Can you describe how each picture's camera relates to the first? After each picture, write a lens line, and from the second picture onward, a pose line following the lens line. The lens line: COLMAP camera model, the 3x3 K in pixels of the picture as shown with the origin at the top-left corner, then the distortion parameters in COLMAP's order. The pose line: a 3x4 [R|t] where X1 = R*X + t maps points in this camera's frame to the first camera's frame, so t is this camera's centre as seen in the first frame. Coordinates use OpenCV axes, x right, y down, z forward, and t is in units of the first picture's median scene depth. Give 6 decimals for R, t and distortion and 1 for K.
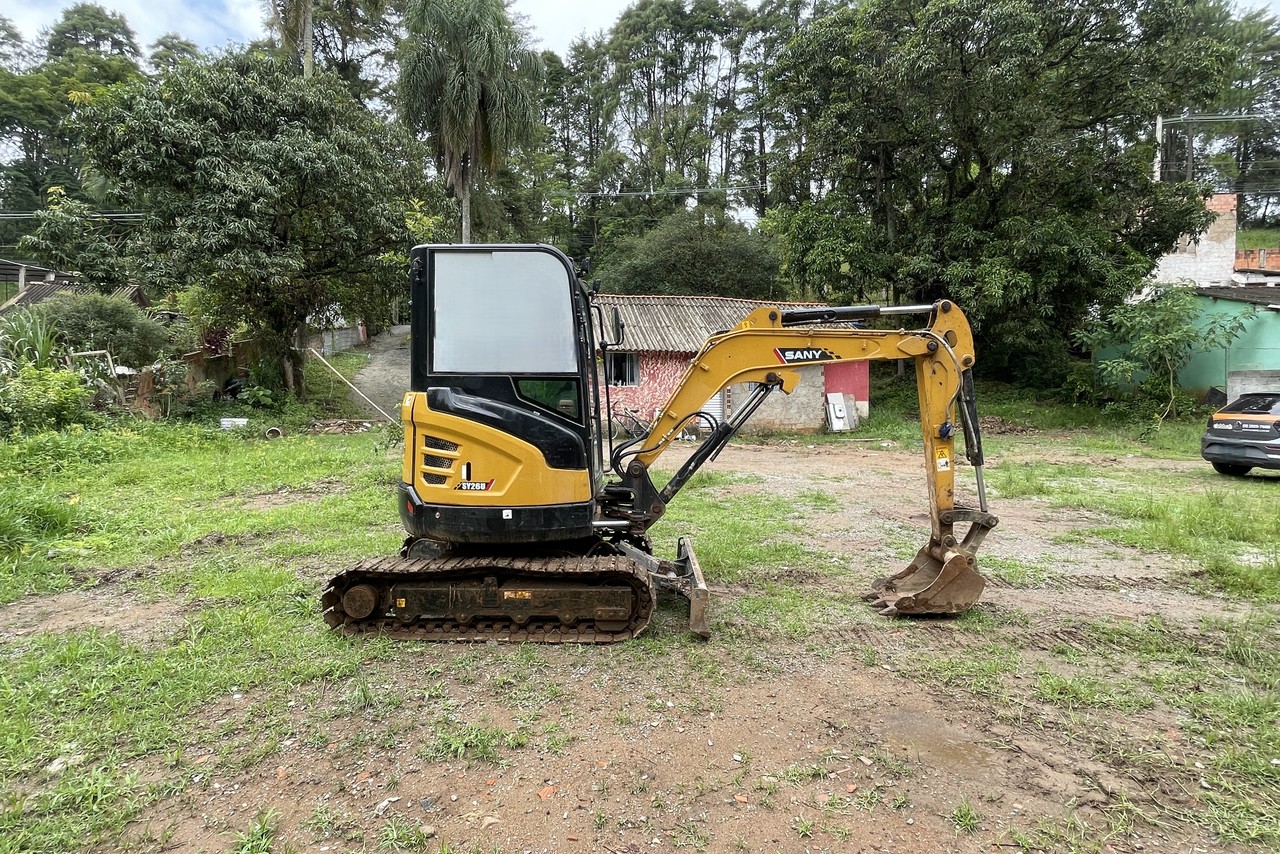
lens RADIAL K [[660.6, 0, 638.9], [0, 660.6, 427.3], [0, 0, 1]] dist [-0.002112, -0.001285]
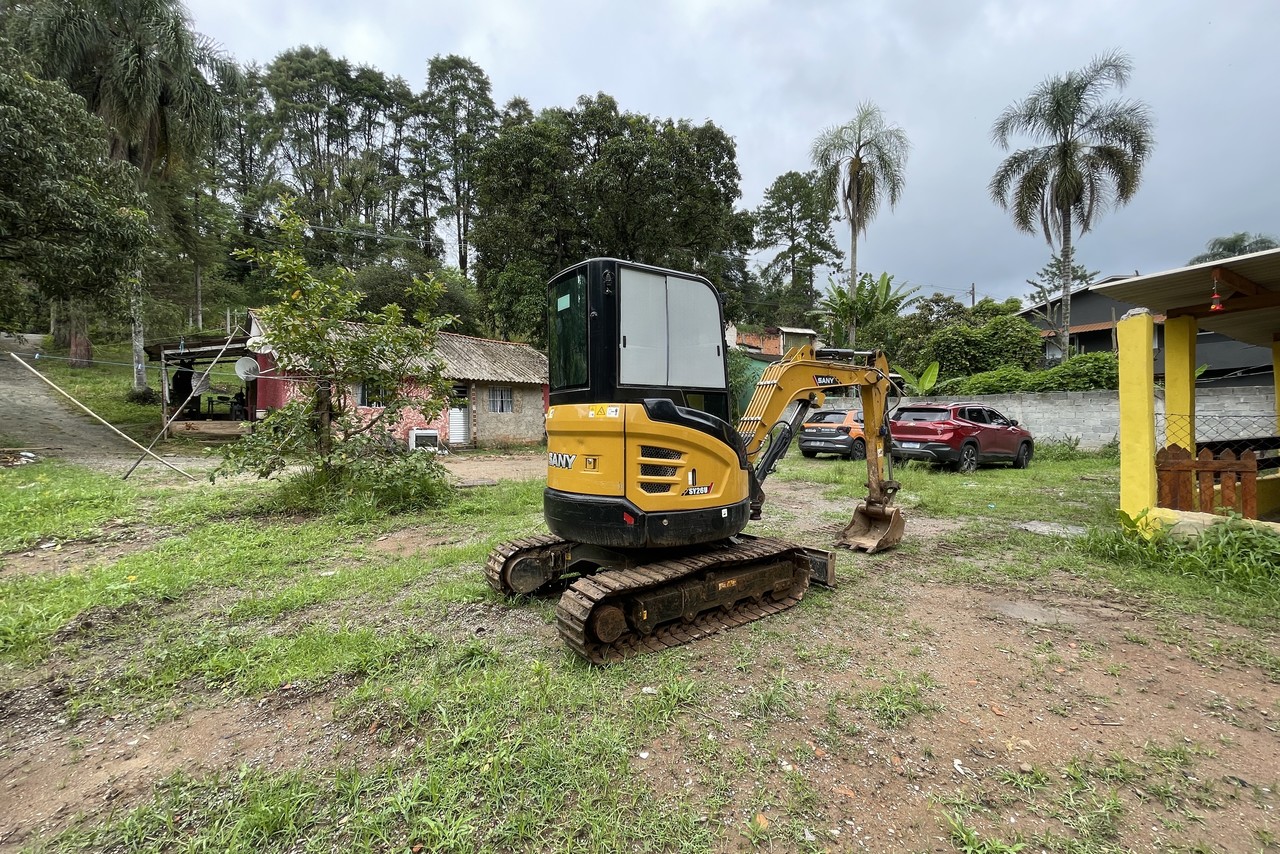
lens RADIAL K [[515.2, 0, 640.4], [0, 515.2, 427.2], [0, 0, 1]] dist [-0.001233, 0.000625]
pose [[0.811276, -0.017128, 0.584413, -0.732838], [0.033973, 0.999263, -0.017874, -0.002025], [-0.583676, 0.034356, 0.811260, 0.331097]]
